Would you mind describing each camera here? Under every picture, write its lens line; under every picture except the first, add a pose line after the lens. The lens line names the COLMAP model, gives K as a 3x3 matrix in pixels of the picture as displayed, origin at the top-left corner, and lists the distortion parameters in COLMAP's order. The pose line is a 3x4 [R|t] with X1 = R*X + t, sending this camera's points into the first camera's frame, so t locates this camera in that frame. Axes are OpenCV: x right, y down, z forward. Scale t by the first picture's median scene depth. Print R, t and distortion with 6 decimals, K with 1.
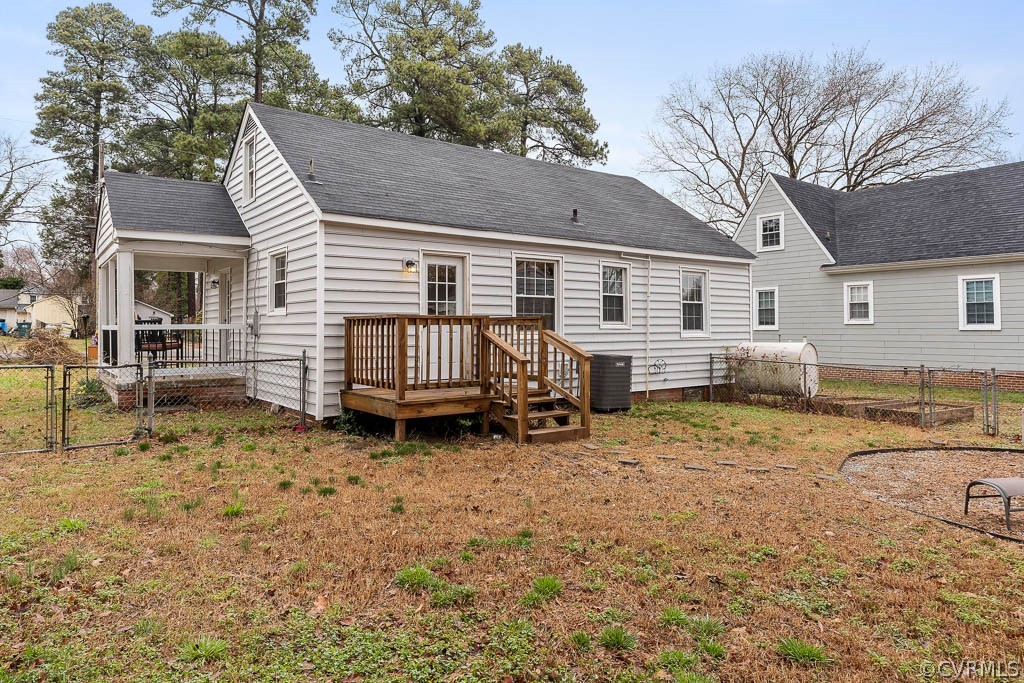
lens RADIAL K [[662.3, 0, 524.6], [0, 662.3, 311.4], [0, 0, 1]] dist [-0.014380, 0.000114]
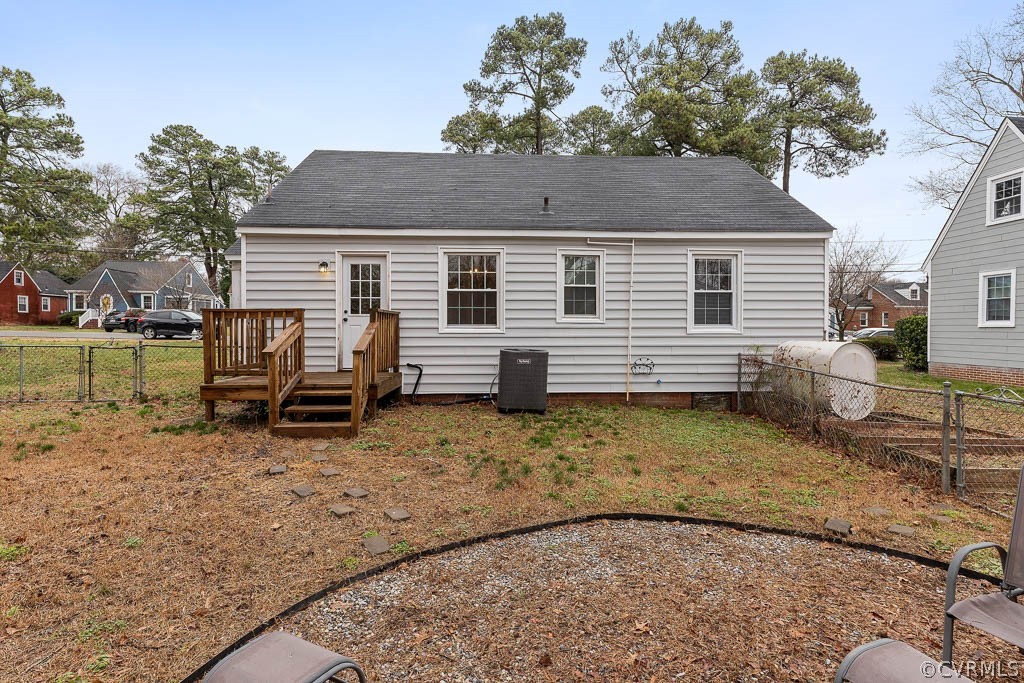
lens RADIAL K [[506.9, 0, 518.6], [0, 506.9, 333.9], [0, 0, 1]] dist [0.000677, 0.000209]
pose [[0.818648, 0.011309, -0.574184, 0.249926], [0.012299, 0.999232, 0.037216, 0.007603], [0.574164, -0.037529, 0.817880, 0.199805]]
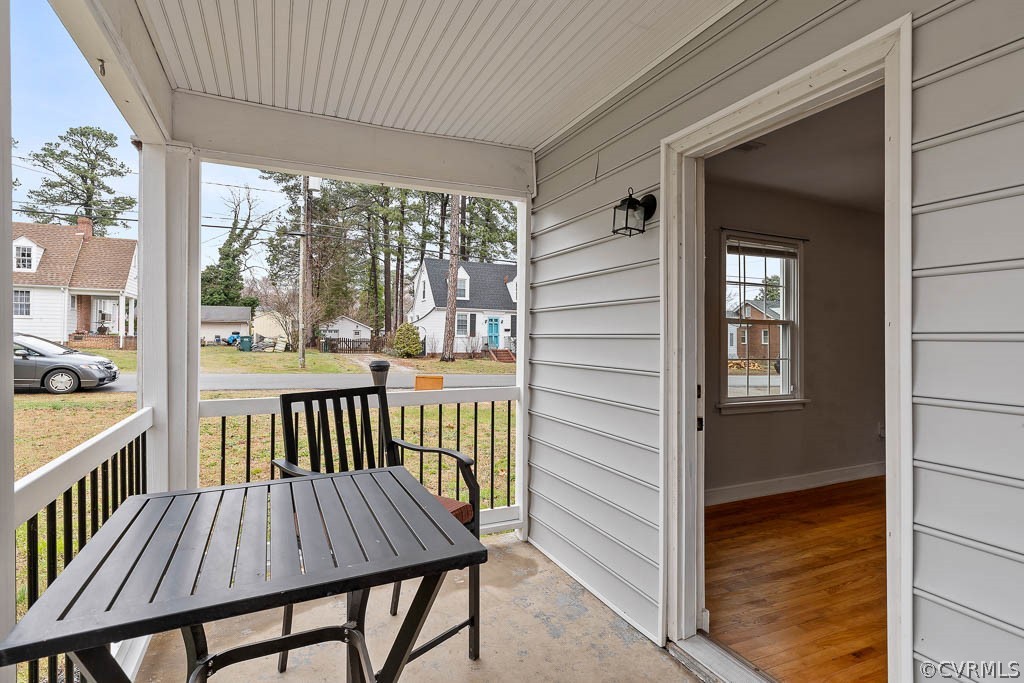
lens RADIAL K [[506.9, 0, 507.4], [0, 506.9, 340.7], [0, 0, 1]] dist [0.000677, 0.000209]
pose [[0.975257, 0.009549, -0.220869, -0.262287], [-0.003034, 0.999551, 0.029818, -0.001420], [0.221054, -0.028410, 0.974848, 0.457801]]
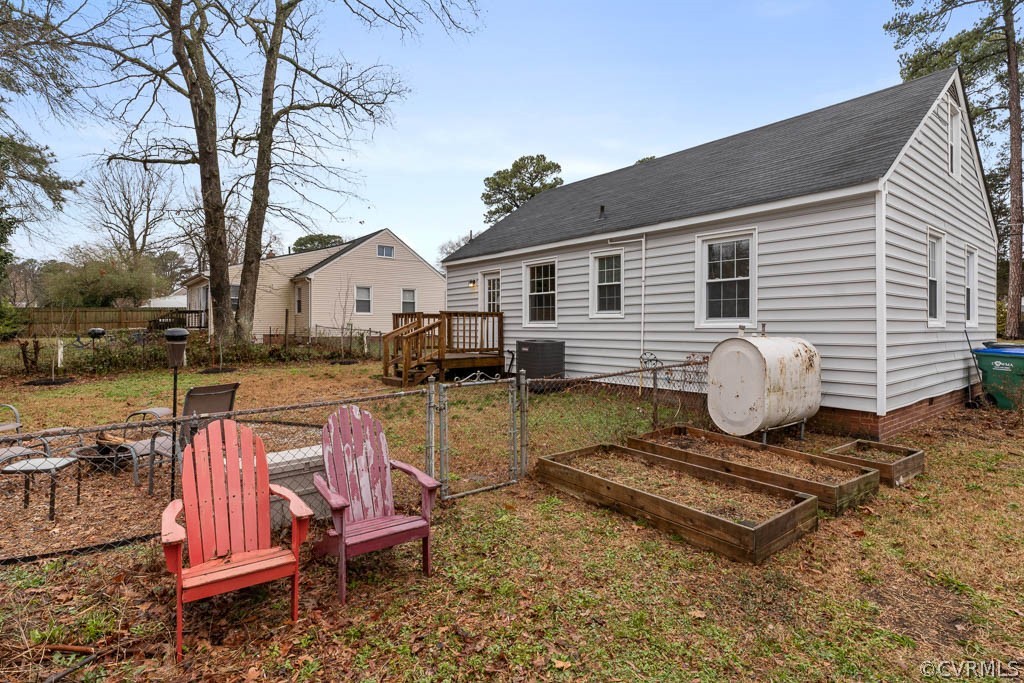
lens RADIAL K [[506.9, 0, 518.6], [0, 506.9, 332.4], [0, 0, 1]] dist [0.000677, 0.000209]
pose [[0.035994, 0.017443, -0.999200, 0.474657], [0.029382, 0.999397, 0.018505, 0.015731], [0.998920, -0.030025, 0.035460, 0.445938]]
